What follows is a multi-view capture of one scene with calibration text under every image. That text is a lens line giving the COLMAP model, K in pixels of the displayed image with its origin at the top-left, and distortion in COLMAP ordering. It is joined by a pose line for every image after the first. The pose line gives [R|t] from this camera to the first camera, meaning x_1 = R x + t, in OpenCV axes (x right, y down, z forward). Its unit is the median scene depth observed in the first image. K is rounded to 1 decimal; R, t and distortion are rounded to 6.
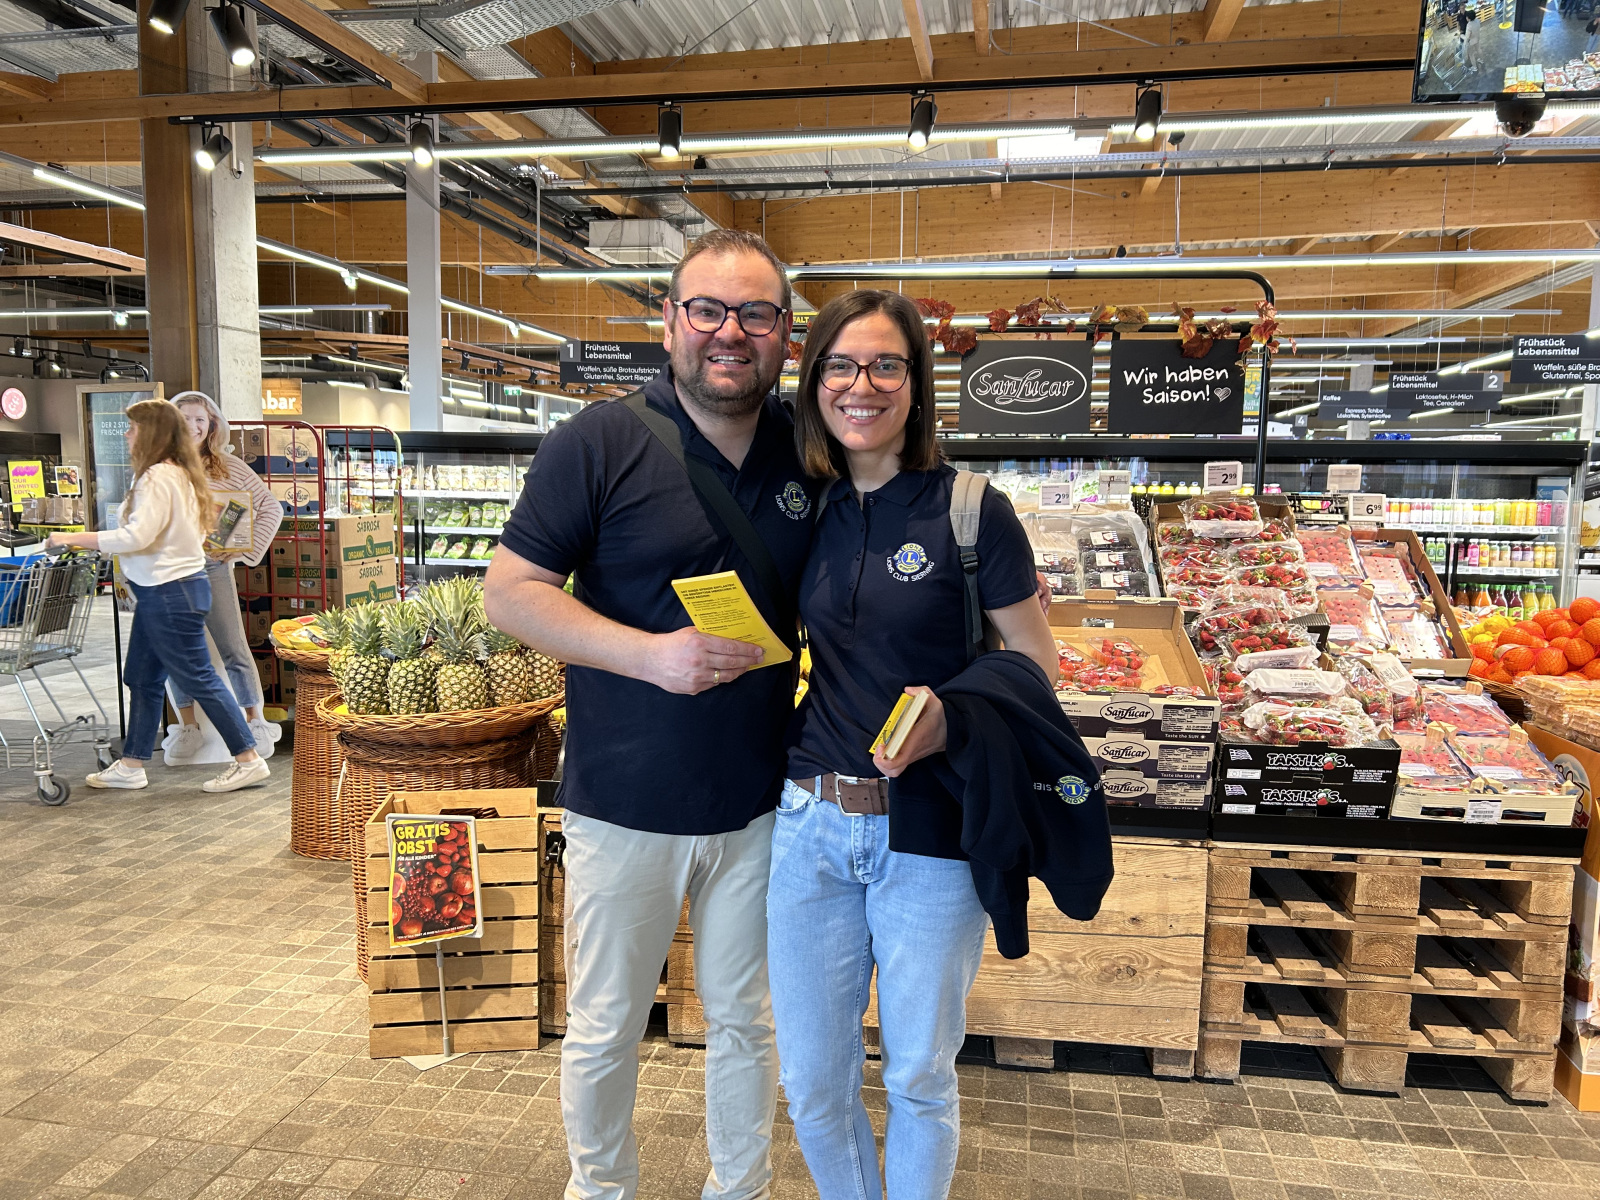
lens RADIAL K [[1207.7, 0, 804.8], [0, 1207.7, 601.4], [0, 0, 1]] dist [0.055285, -0.061726]
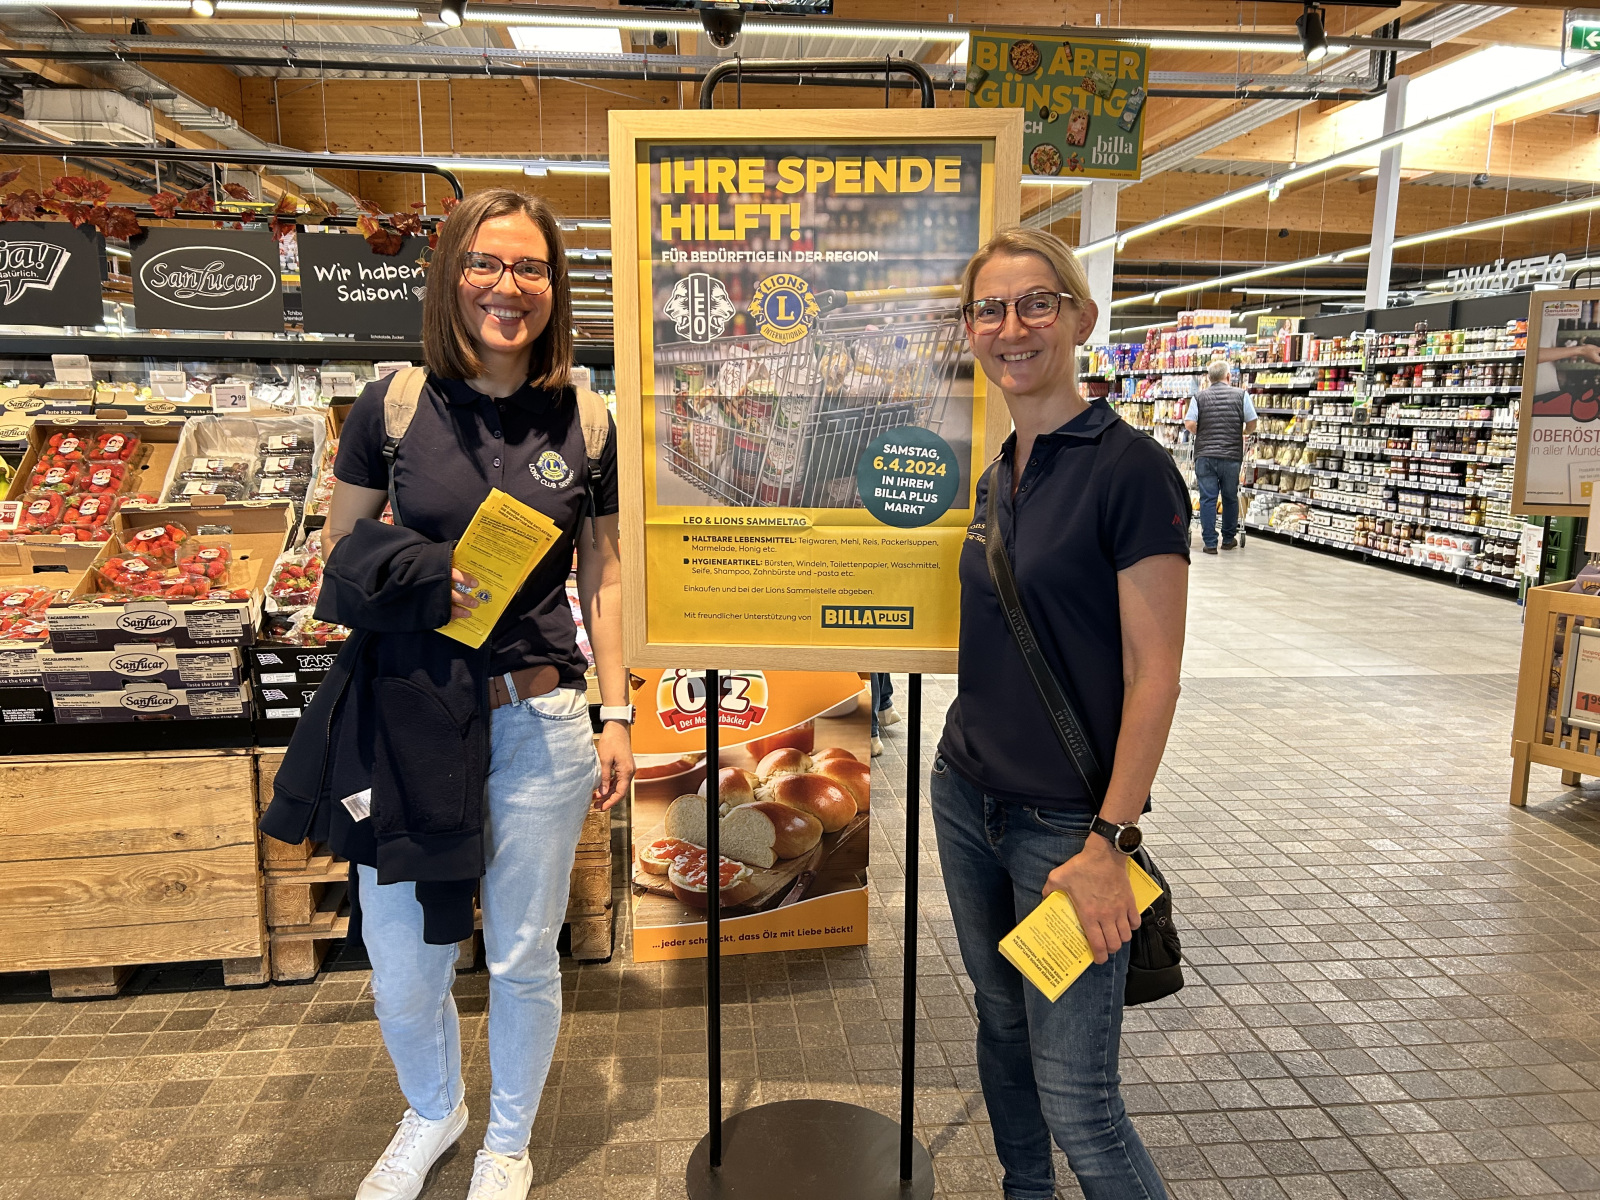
lens RADIAL K [[1207.7, 0, 804.8], [0, 1207.7, 601.4], [0, 0, 1]] dist [0.055285, -0.061726]
pose [[0.960427, -0.050982, 0.273827, 0.488684], [0.031648, 0.996714, 0.074570, 0.019262], [-0.276729, -0.062952, 0.958884, -0.059935]]
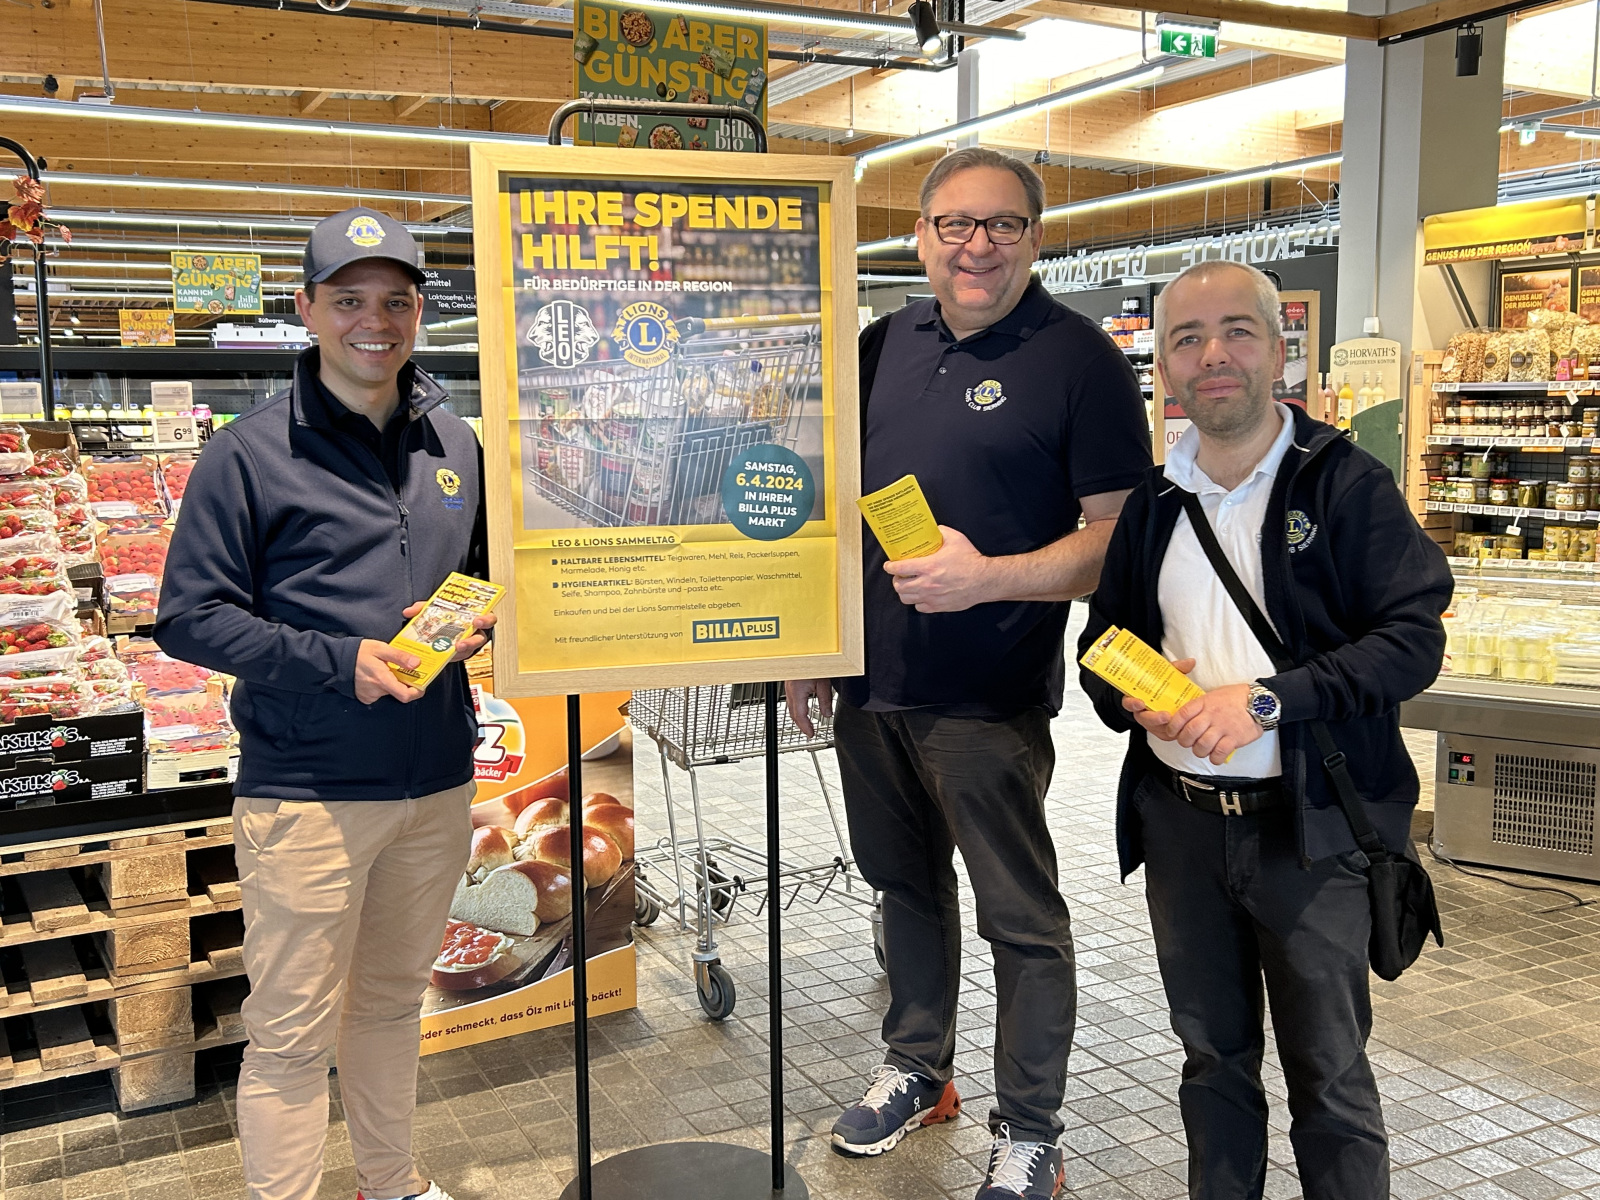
lens RADIAL K [[1601.1, 0, 803.0], [0, 1601.1, 592.7], [0, 0, 1]] dist [0.012518, 0.017007]
pose [[0.802844, -0.089268, 0.589469, 0.190836], [0.076817, 0.995974, 0.046205, 0.019328], [-0.591220, 0.008186, 0.806469, -0.195317]]
